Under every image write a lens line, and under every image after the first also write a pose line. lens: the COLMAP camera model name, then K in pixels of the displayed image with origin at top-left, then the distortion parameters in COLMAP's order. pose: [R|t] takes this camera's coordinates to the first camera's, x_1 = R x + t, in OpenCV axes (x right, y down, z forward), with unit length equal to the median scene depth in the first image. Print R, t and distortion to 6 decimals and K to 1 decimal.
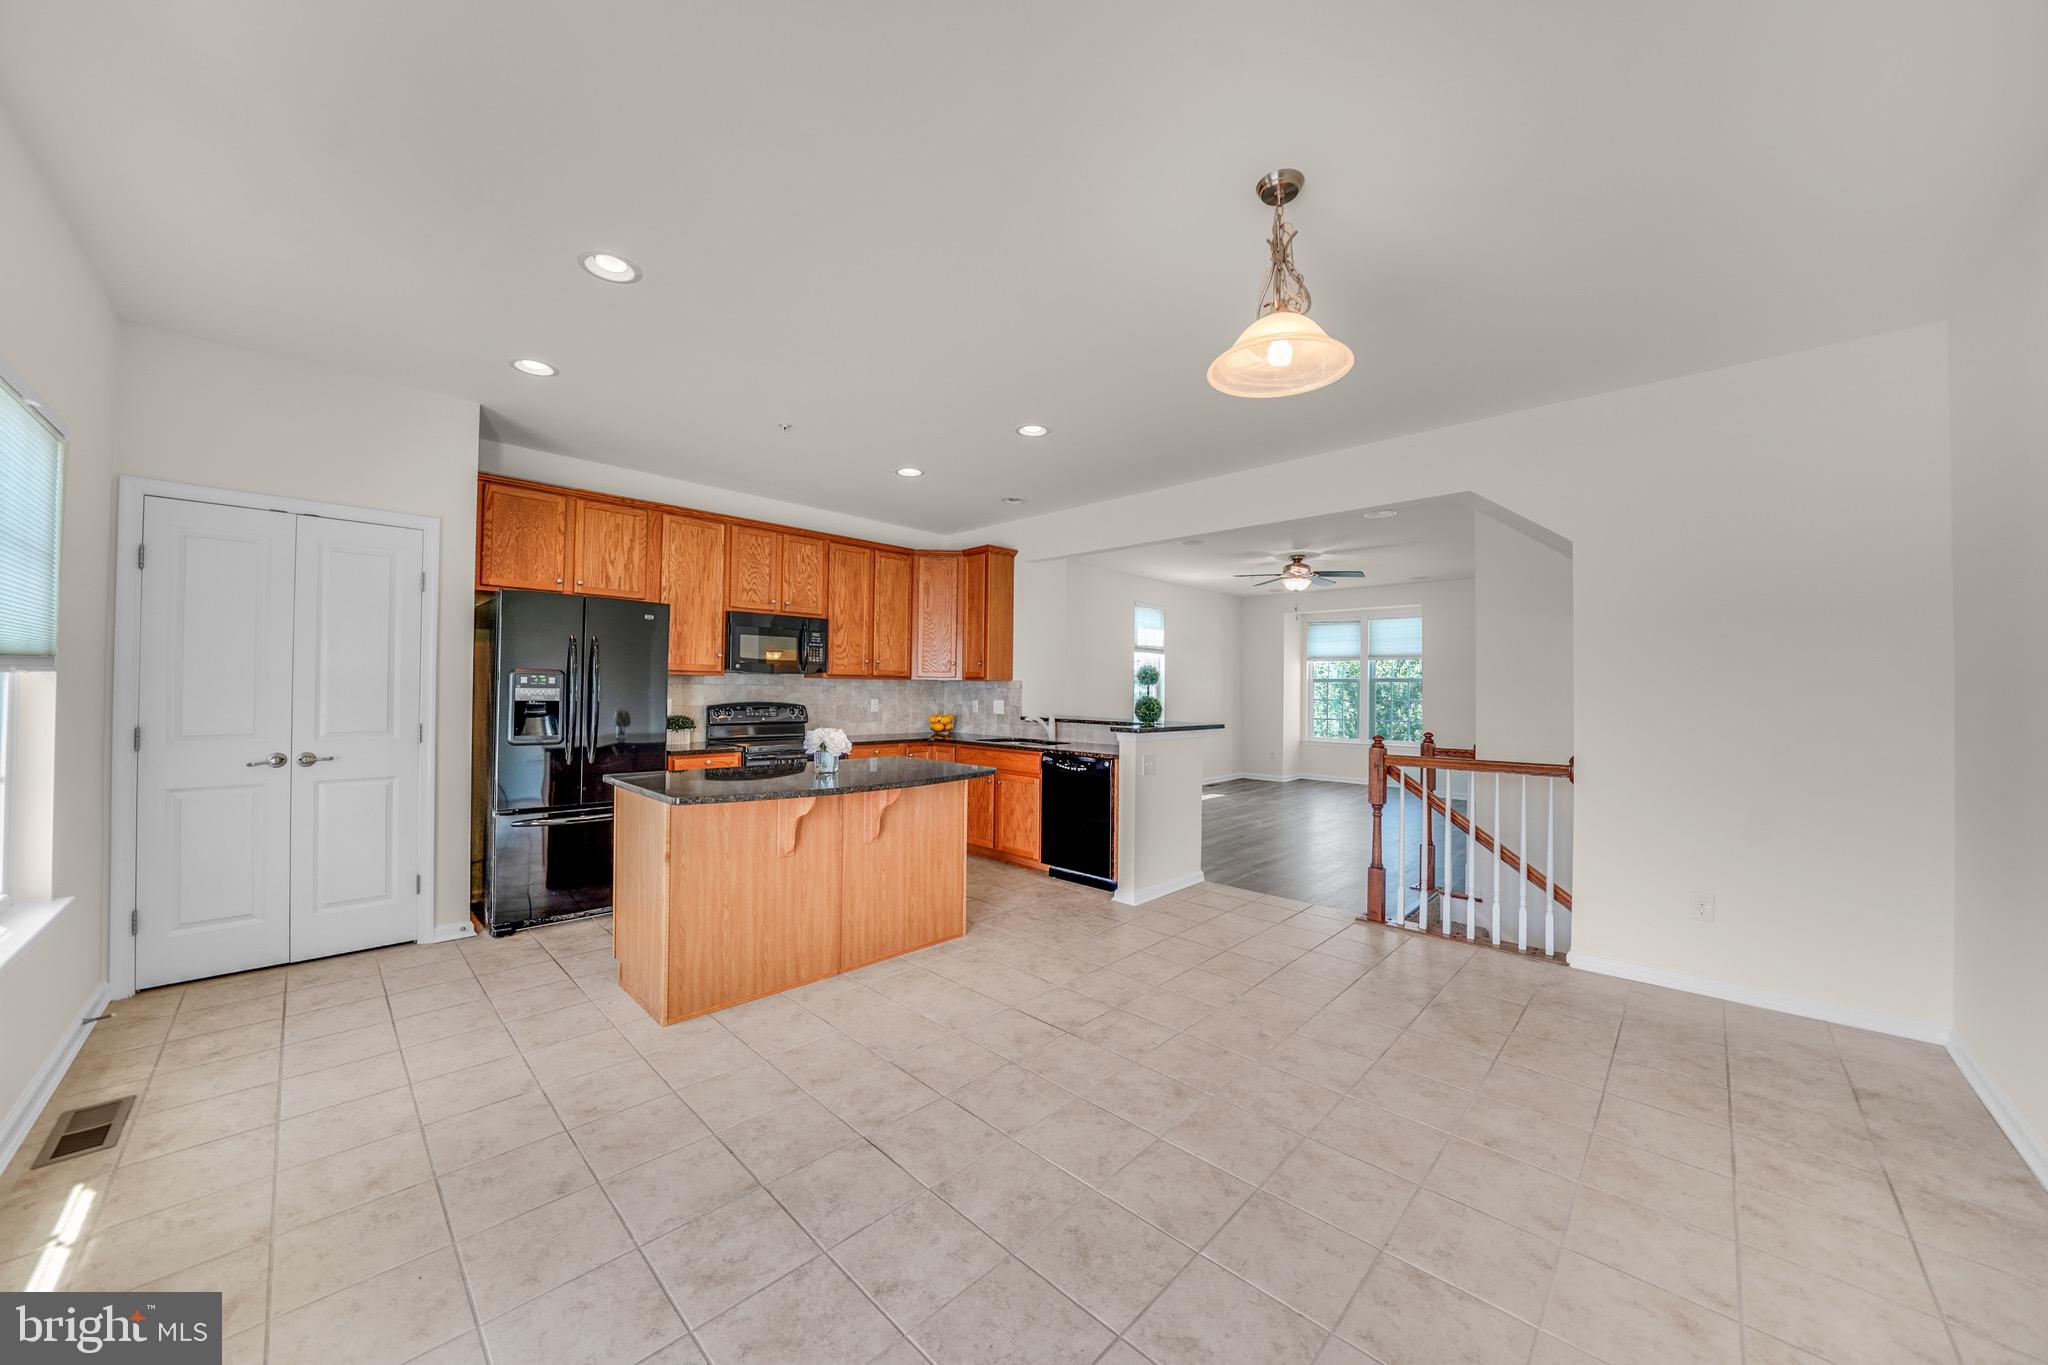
lens RADIAL K [[713.8, 0, 1015.8], [0, 713.8, 686.6], [0, 0, 1]] dist [-0.025346, 0.002603]
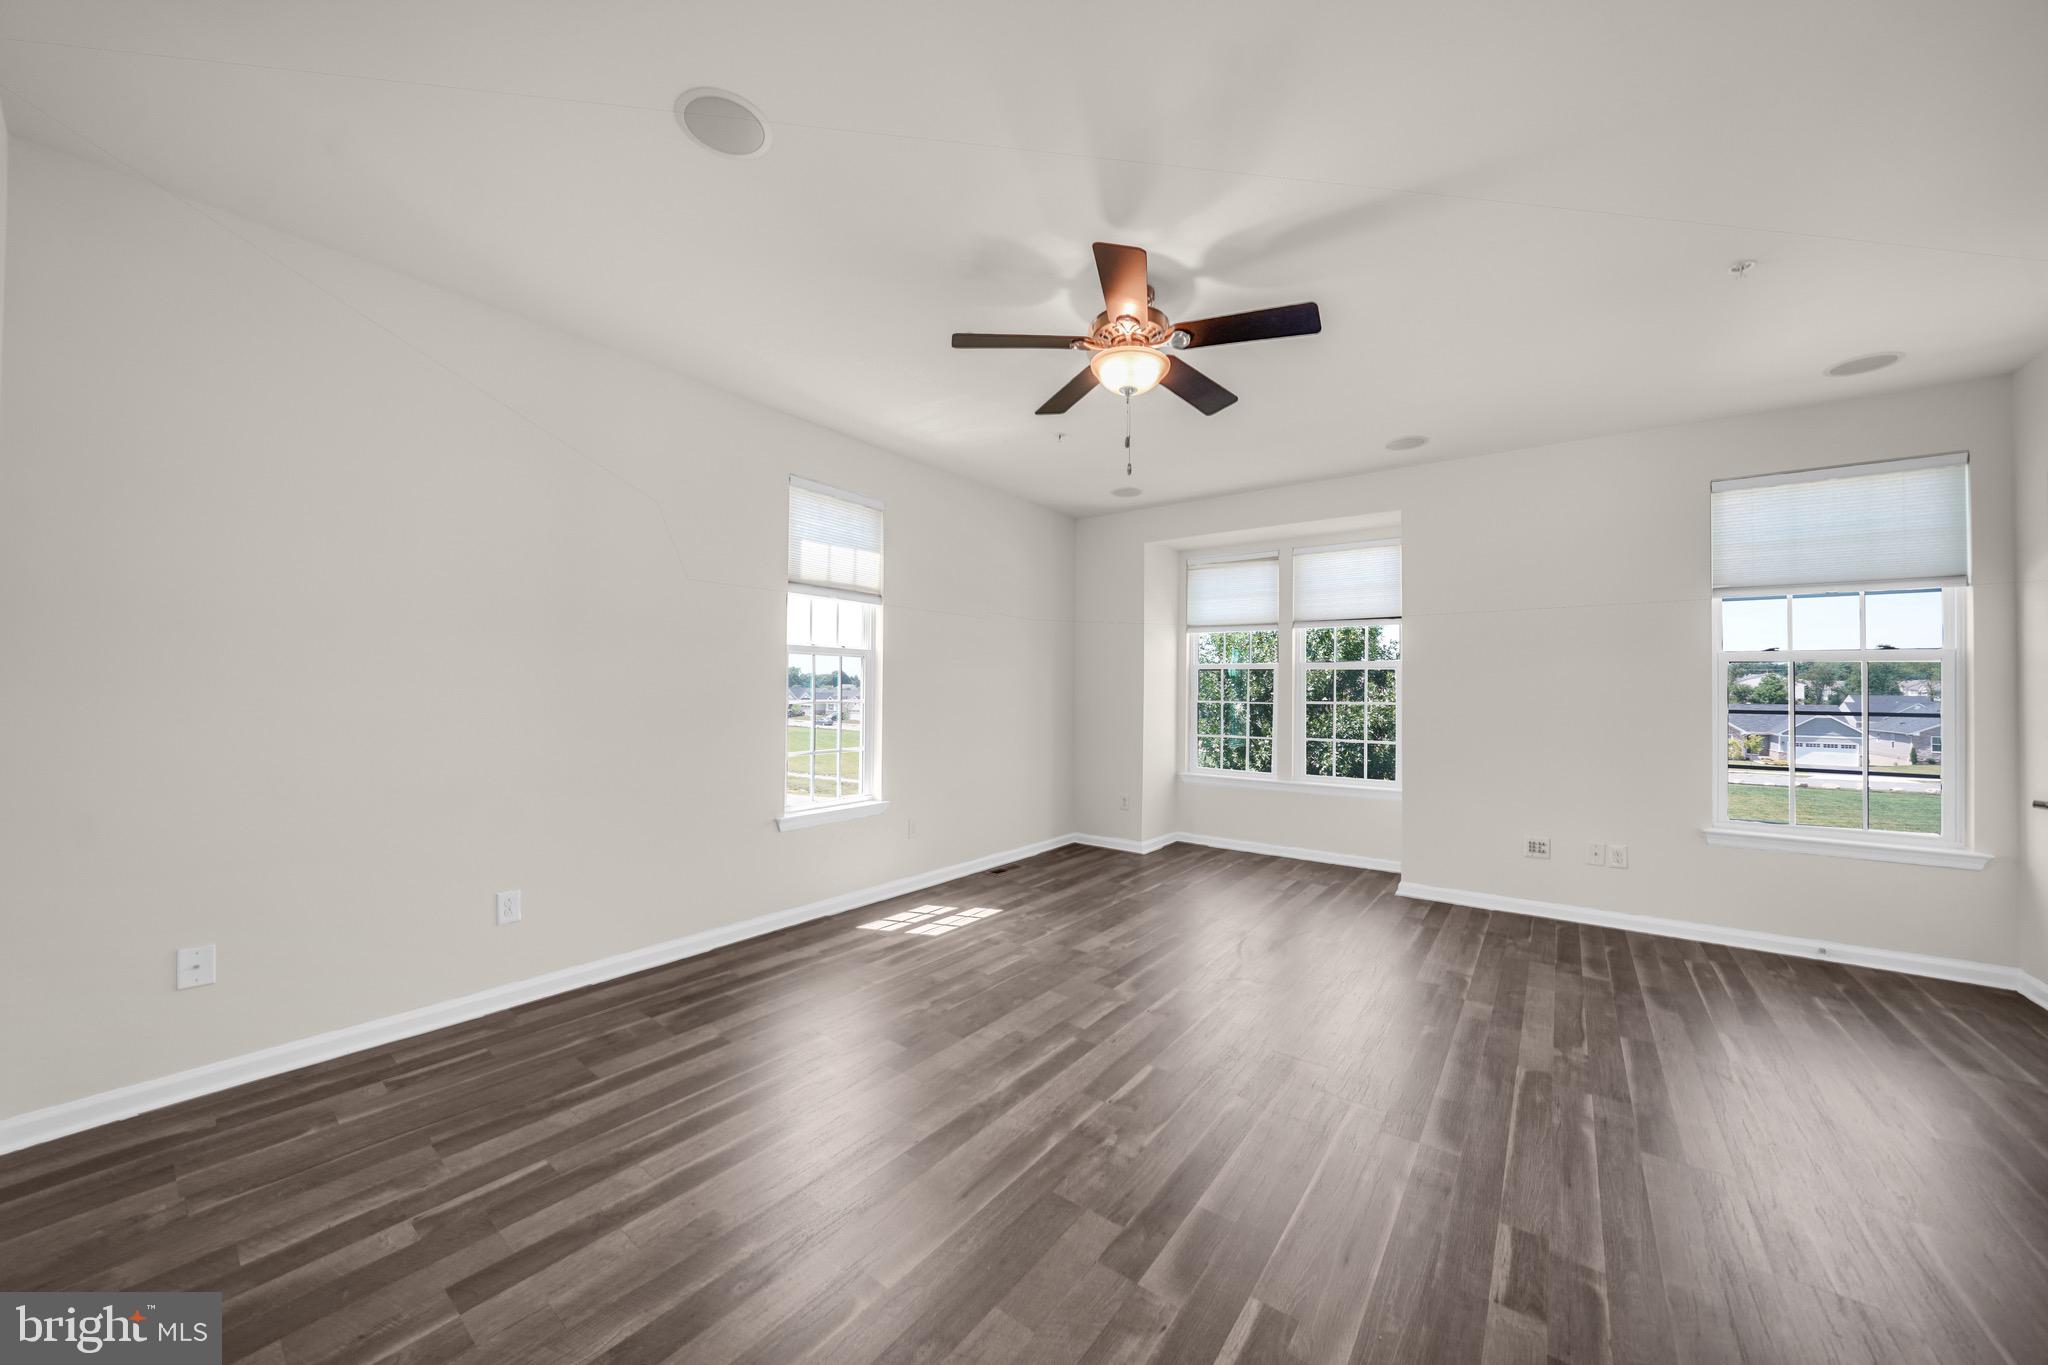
lens RADIAL K [[713.8, 0, 1019.0], [0, 713.8, 679.0], [0, 0, 1]] dist [-0.025346, 0.002603]
pose [[0.991640, 0.003047, 0.129001, 0.414427], [-0.001515, 0.999927, -0.011971, 0.015615], [-0.129028, 0.011676, 0.991572, 0.922928]]
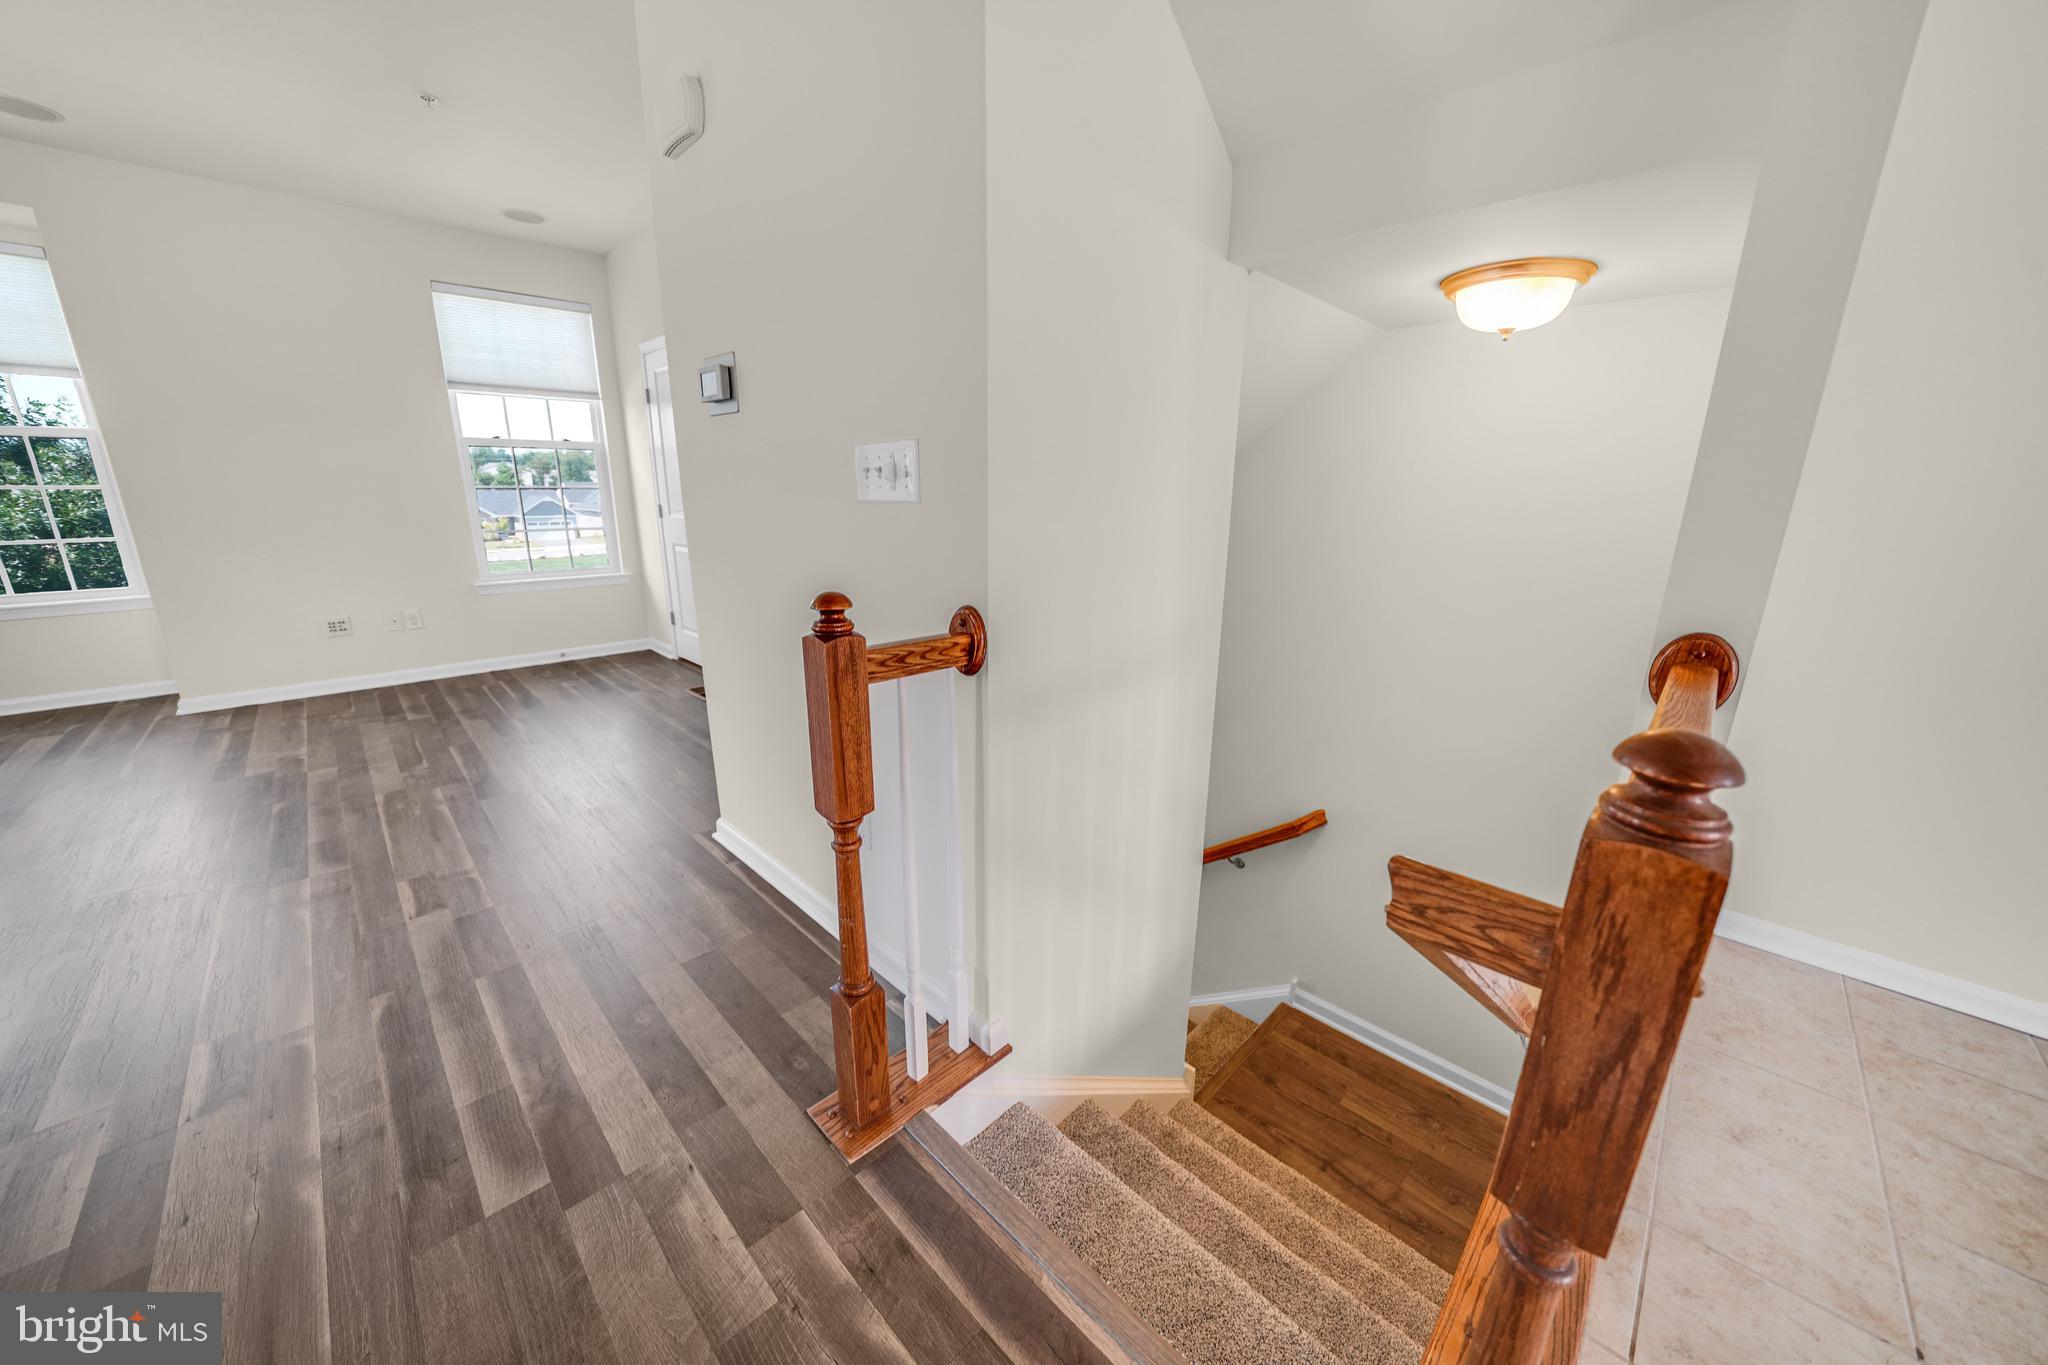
lens RADIAL K [[713.8, 0, 1012.9], [0, 713.8, 683.1], [0, 0, 1]] dist [-0.025346, 0.002603]
pose [[0.013525, -0.273278, 0.961840, 0.307751], [-0.012544, 0.961806, 0.273445, 0.025166], [-0.999830, -0.015764, 0.009581, 0.841157]]
